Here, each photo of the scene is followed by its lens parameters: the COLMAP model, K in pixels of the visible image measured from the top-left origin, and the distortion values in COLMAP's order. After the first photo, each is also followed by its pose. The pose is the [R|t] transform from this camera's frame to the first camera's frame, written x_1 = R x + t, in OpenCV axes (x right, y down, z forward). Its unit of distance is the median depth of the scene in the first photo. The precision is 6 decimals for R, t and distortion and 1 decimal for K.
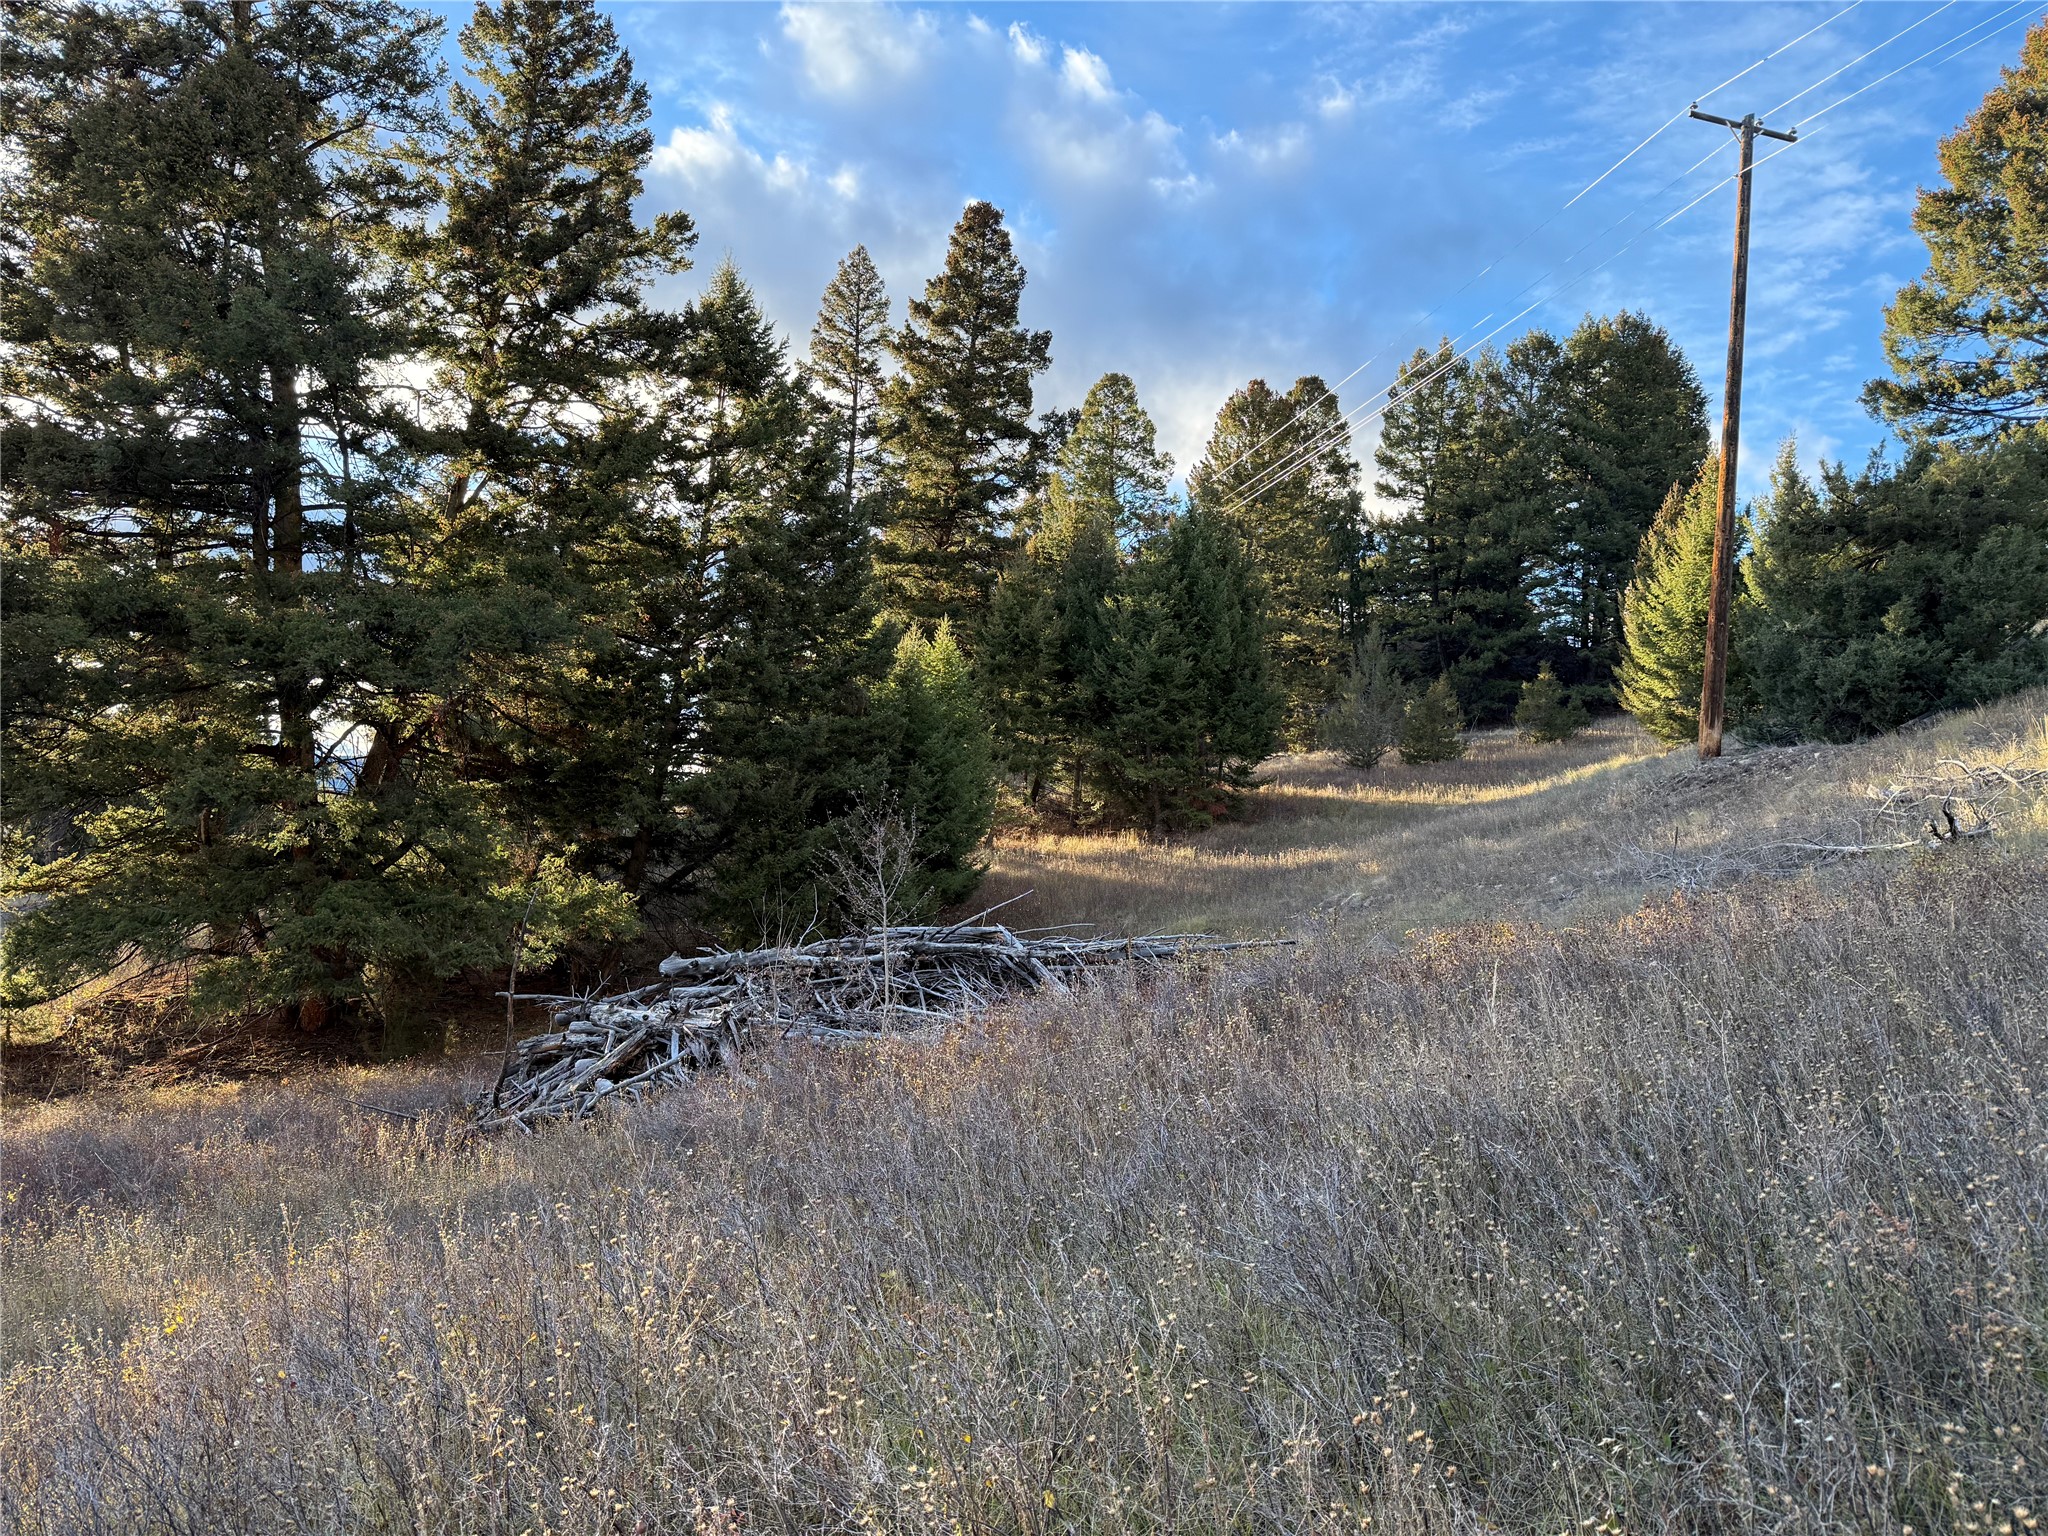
lens RADIAL K [[1447.3, 0, 1027.7], [0, 1447.3, 779.0], [0, 0, 1]] dist [-0.036846, -0.004521]
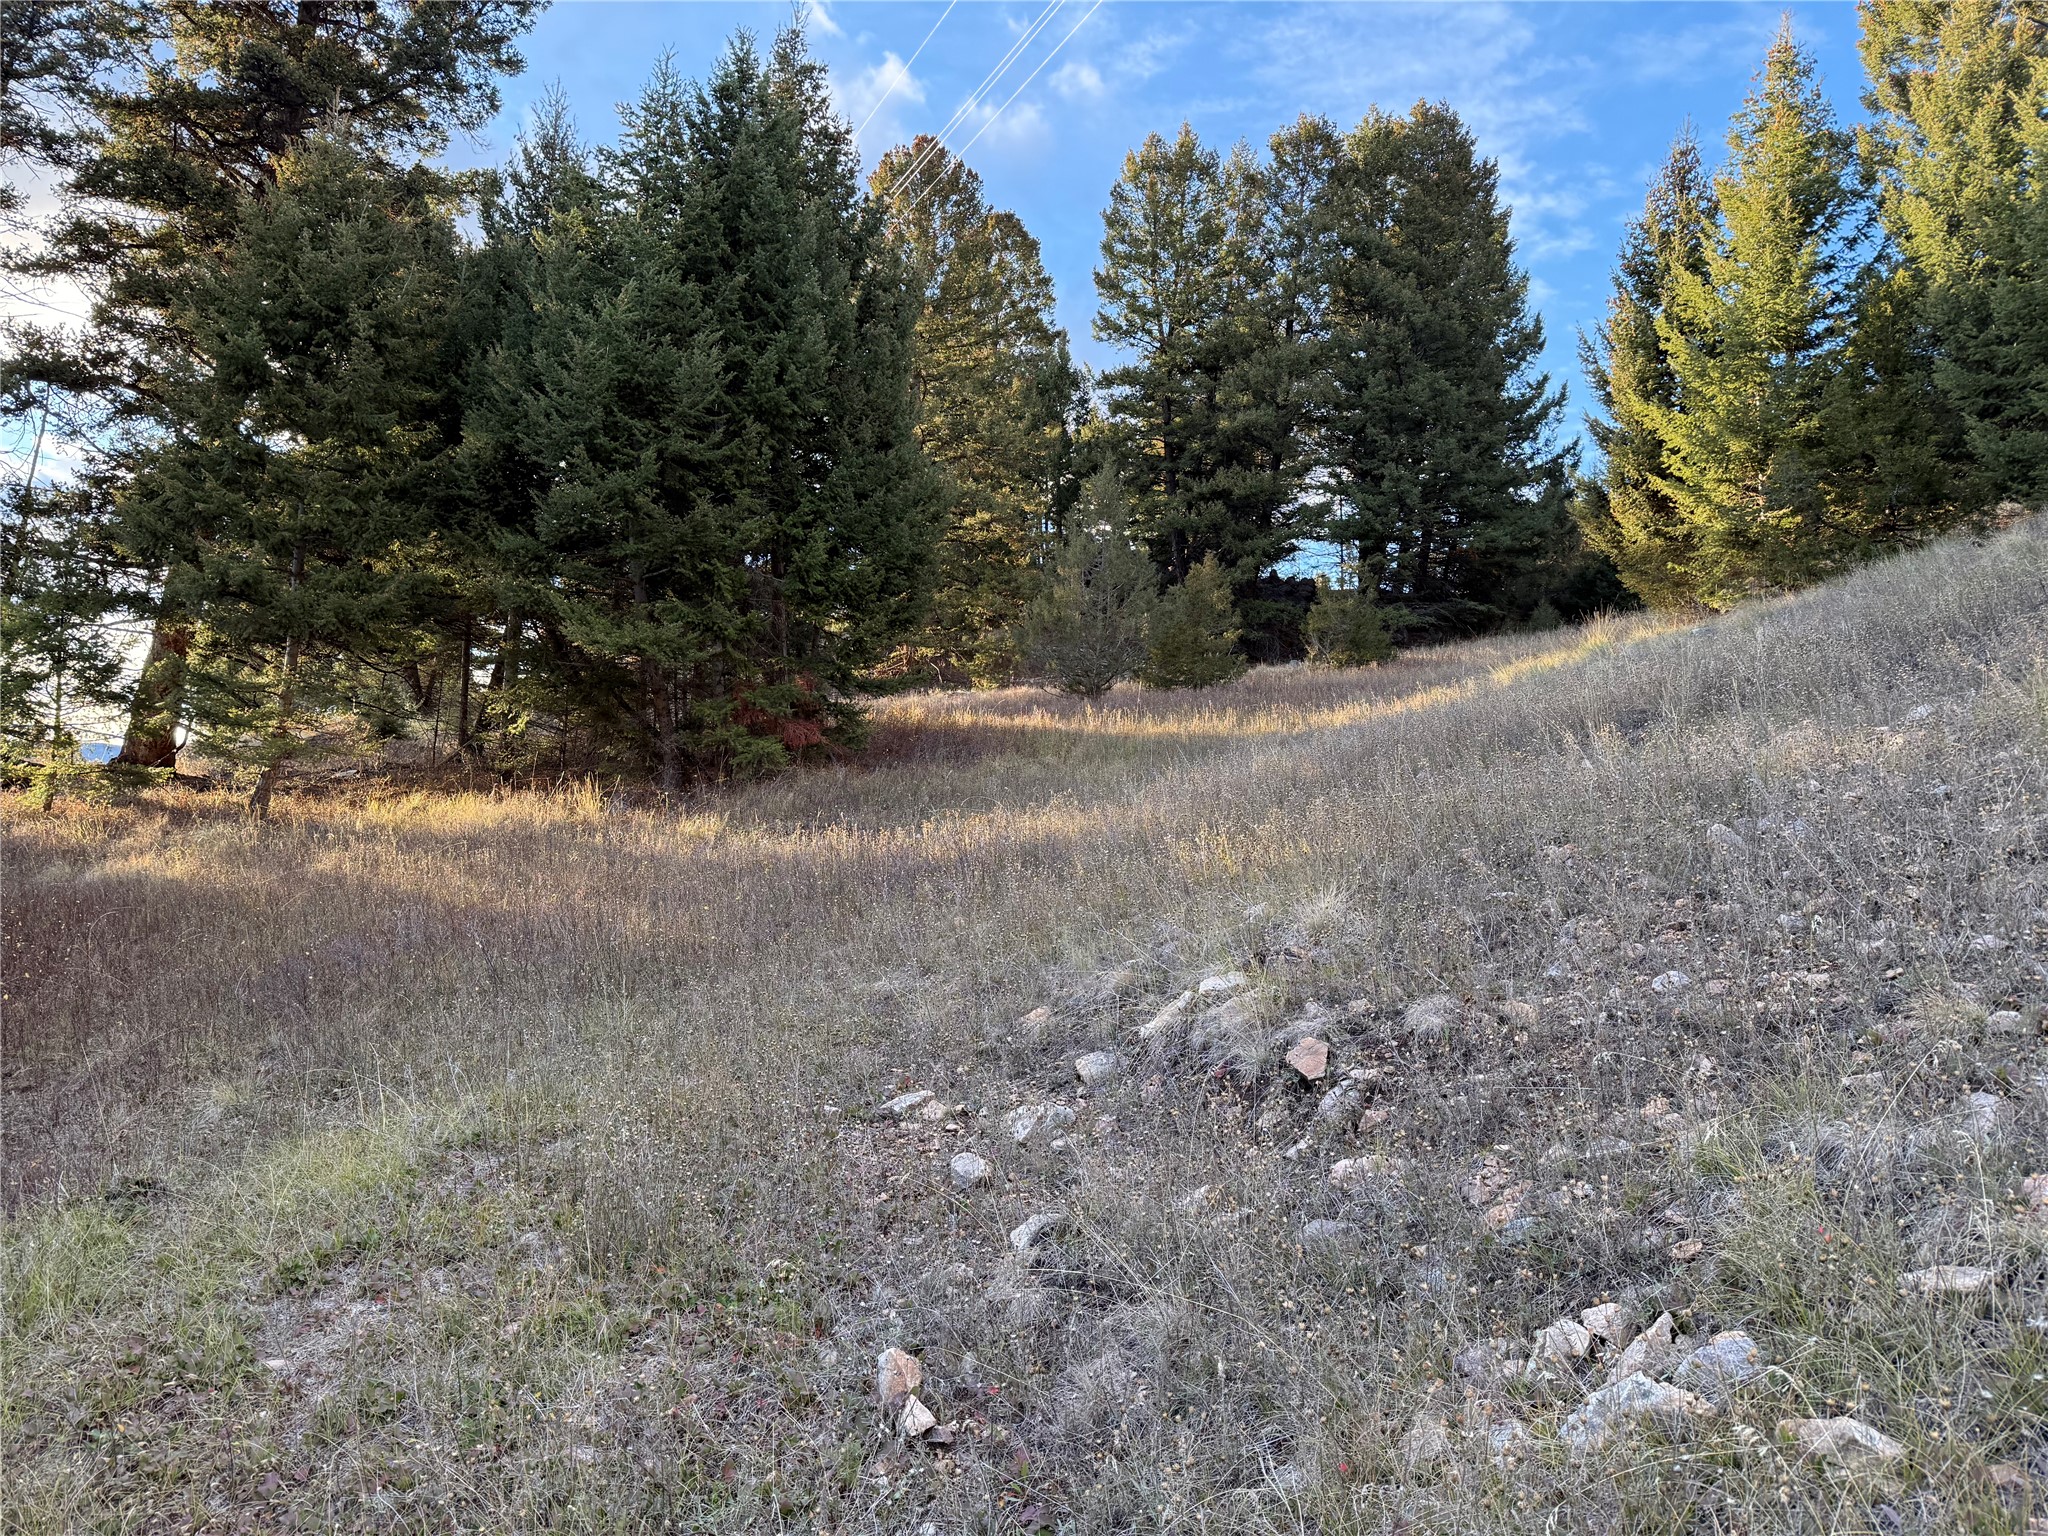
lens RADIAL K [[1447.3, 0, 1020.8], [0, 1447.3, 773.9], [0, 0, 1]] dist [-0.036846, -0.004521]
pose [[0.979212, -0.002898, 0.202821, 0.062672], [0.002820, 0.999996, 0.000669, 0.019513], [-0.202822, -0.000083, 0.979216, 0.317485]]
